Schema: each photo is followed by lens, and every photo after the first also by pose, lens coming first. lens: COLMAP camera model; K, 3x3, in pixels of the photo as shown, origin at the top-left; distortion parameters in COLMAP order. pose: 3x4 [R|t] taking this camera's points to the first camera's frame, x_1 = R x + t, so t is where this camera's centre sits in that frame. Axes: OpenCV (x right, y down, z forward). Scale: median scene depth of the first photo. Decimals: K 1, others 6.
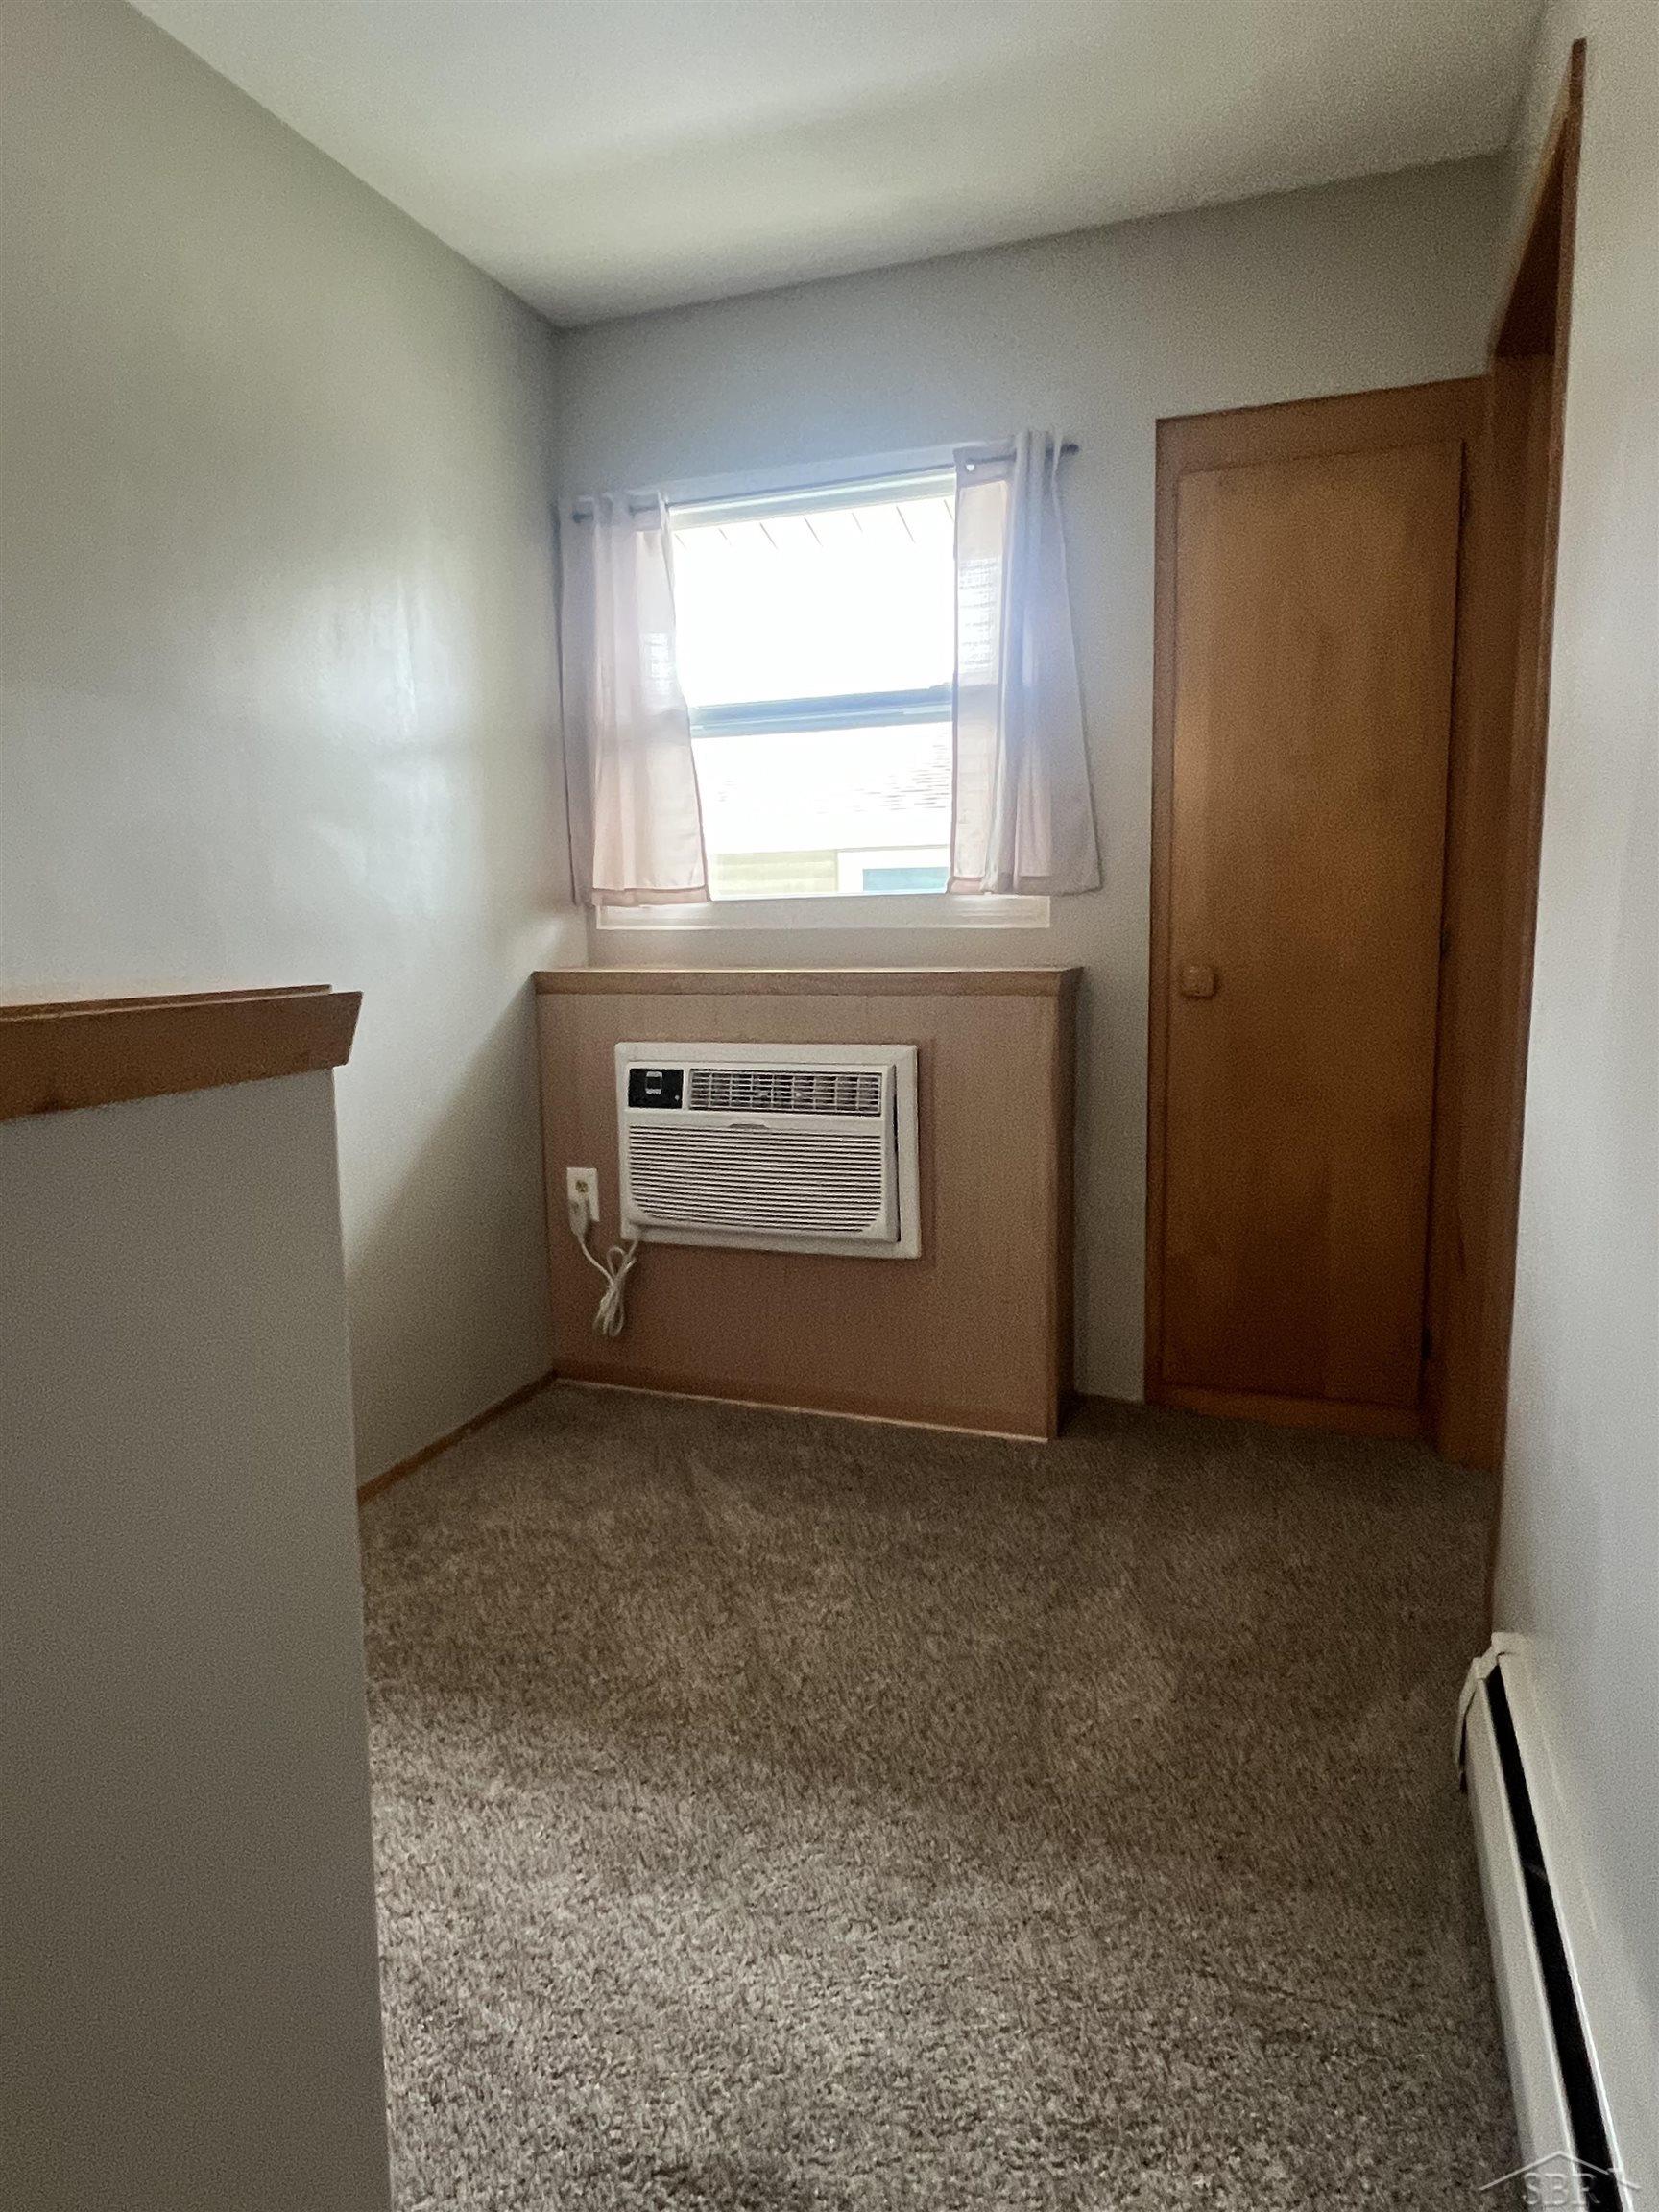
lens RADIAL K [[1305.4, 0, 829.9], [0, 1305.4, 1106.5], [0, 0, 1]] dist [0.001479, -0.000679]
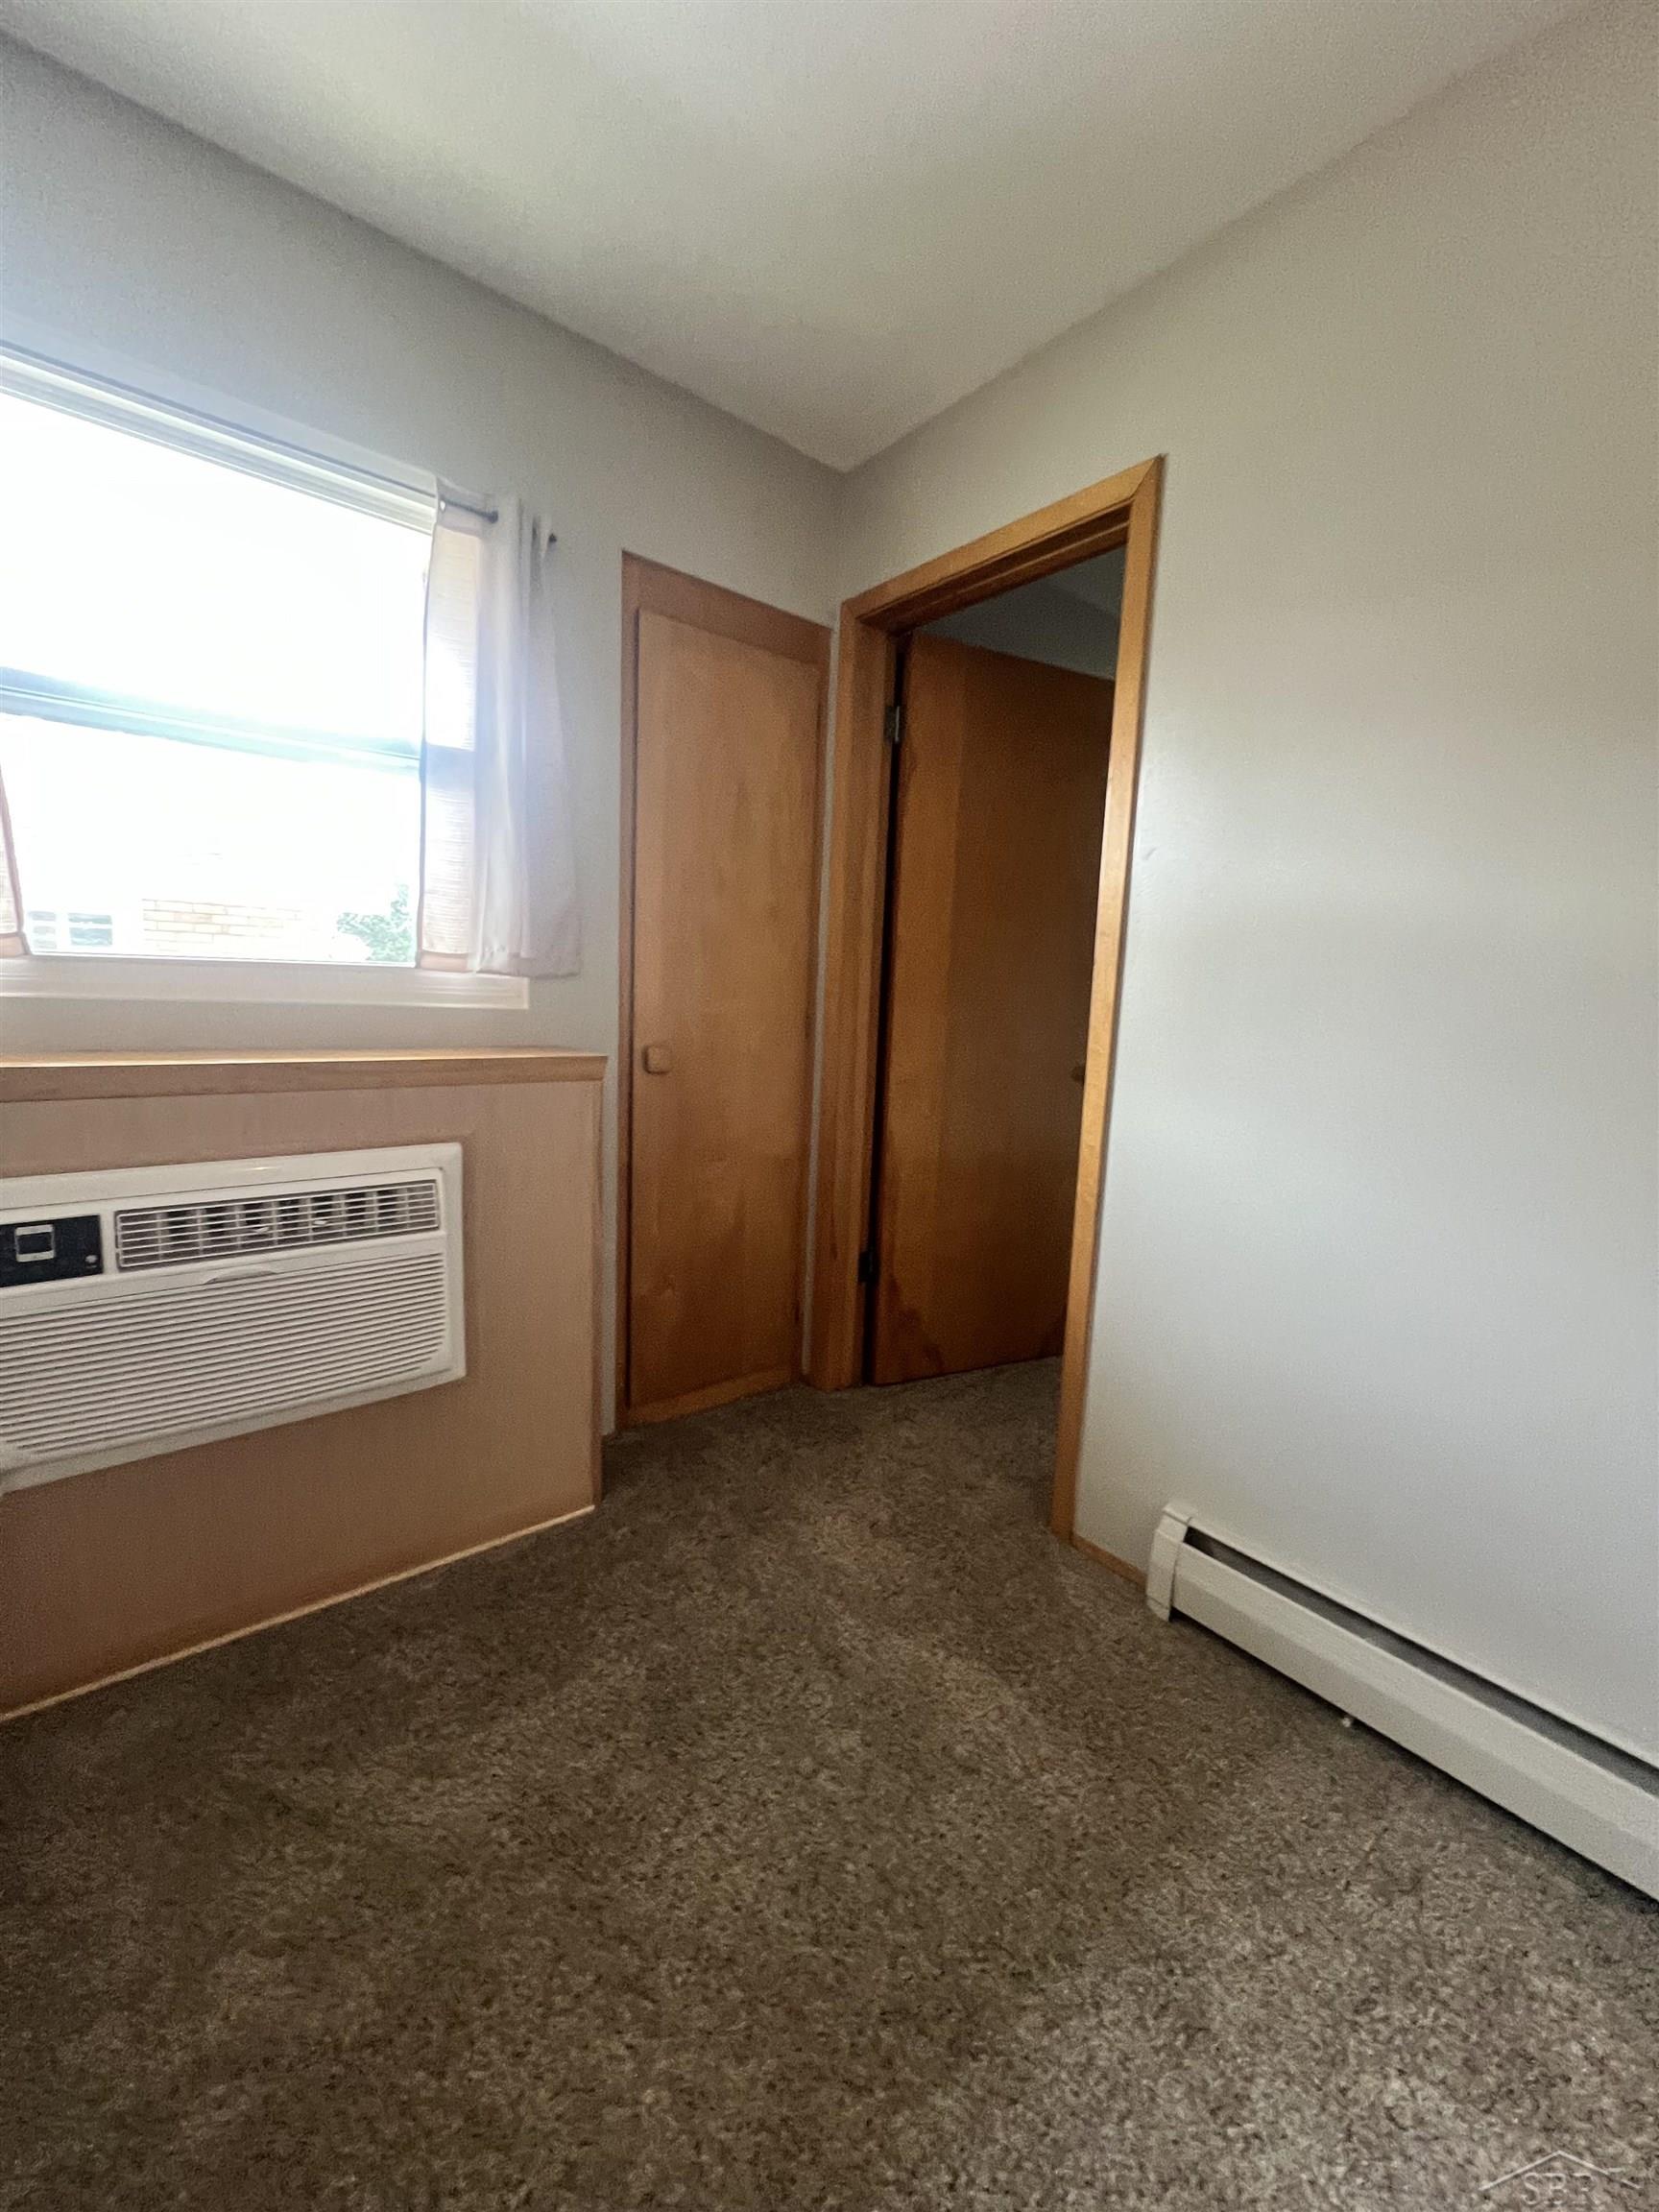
lens RADIAL K [[885.8, 0, 827.6], [0, 885.8, 1098.8], [0, 0, 1]] dist [0.003819, -0.000069]
pose [[0.511847, -0.072216, 0.856036, -0.318844], [0.069871, 0.996659, 0.042301, -0.083924], [-0.856231, 0.038160, 0.515183, 0.466922]]
